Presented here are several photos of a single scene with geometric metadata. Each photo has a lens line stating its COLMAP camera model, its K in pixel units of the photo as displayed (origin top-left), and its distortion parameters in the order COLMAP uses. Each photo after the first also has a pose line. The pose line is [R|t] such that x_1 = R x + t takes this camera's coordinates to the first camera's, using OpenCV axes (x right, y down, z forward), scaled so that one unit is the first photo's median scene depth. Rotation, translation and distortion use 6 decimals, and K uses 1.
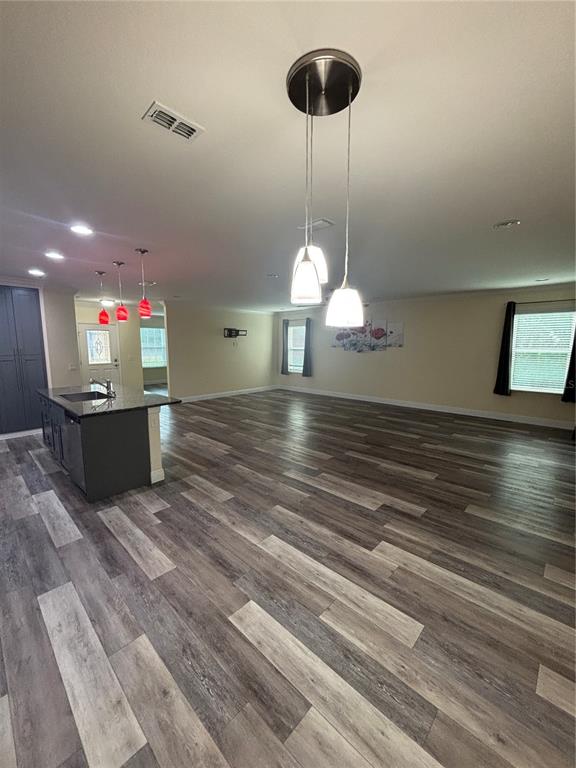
lens RADIAL K [[312.1, 0, 288.6], [0, 312.1, 375.6], [0, 0, 1]] dist [0.000877, 0.000045]
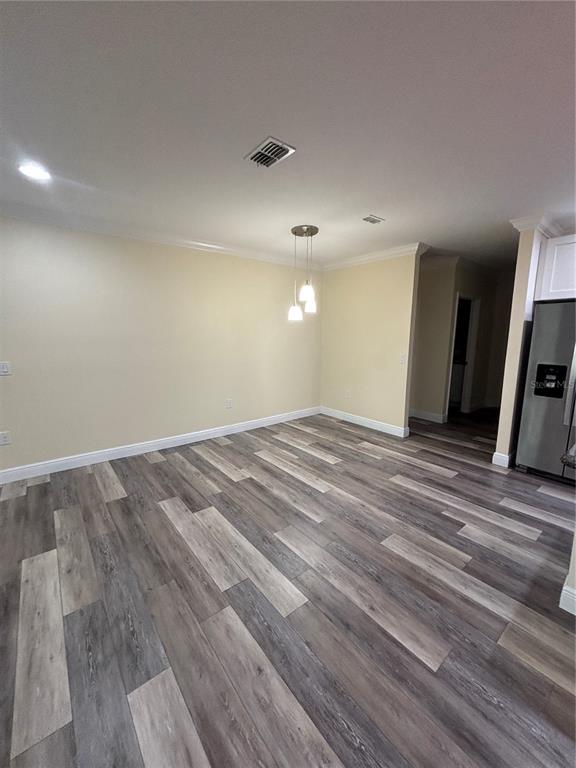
lens RADIAL K [[312.1, 0, 288.6], [0, 312.1, 375.6], [0, 0, 1]] dist [0.000877, 0.000045]
pose [[-0.991261, -0.018065, 0.130675, -0.057014], [0.013638, 0.971237, 0.237725, -0.150382], [-0.131211, 0.237429, -0.962503, 1.694494]]
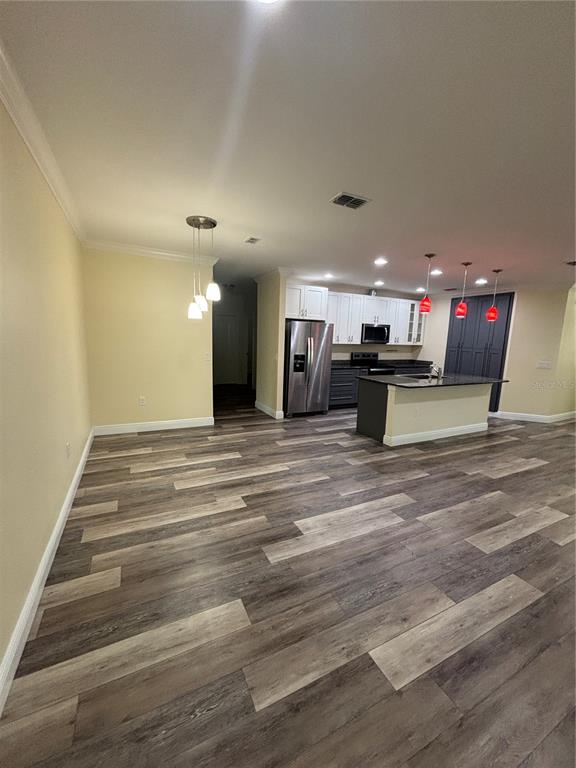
lens RADIAL K [[308.3, 0, 288.0], [0, 308.3, 384.0], [0, 0, 1]] dist [0.002393, 0.000184]
pose [[-0.337808, 0.136659, -0.931241, 0.983517], [-0.131272, 0.972892, 0.190390, -0.097482], [0.932016, 0.186561, -0.310711, 1.133956]]
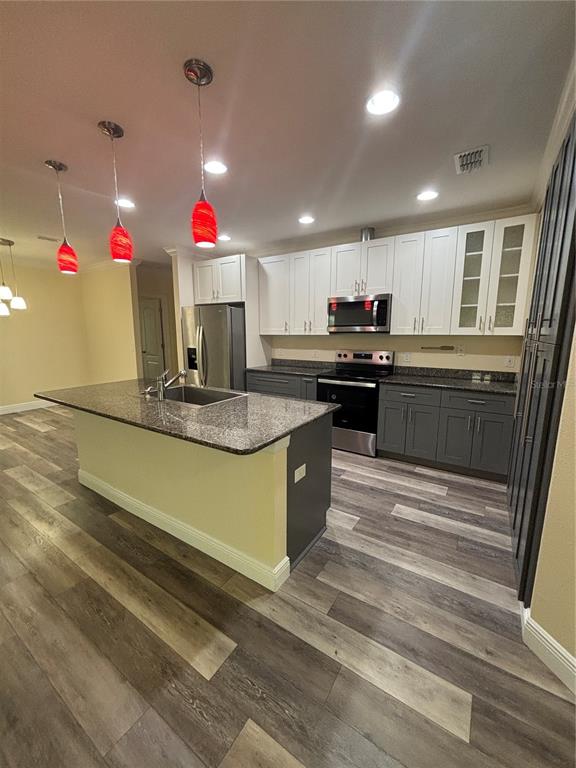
lens RADIAL K [[298.6, 0, 288.0], [0, 298.6, 384.0], [0, 0, 1]] dist [-0.000159, -0.000003]
pose [[-0.981475, 0.040179, -0.187330, -0.955488], [-0.013244, 0.961196, 0.275548, -0.169217], [0.191132, 0.272925, -0.942858, 2.116222]]
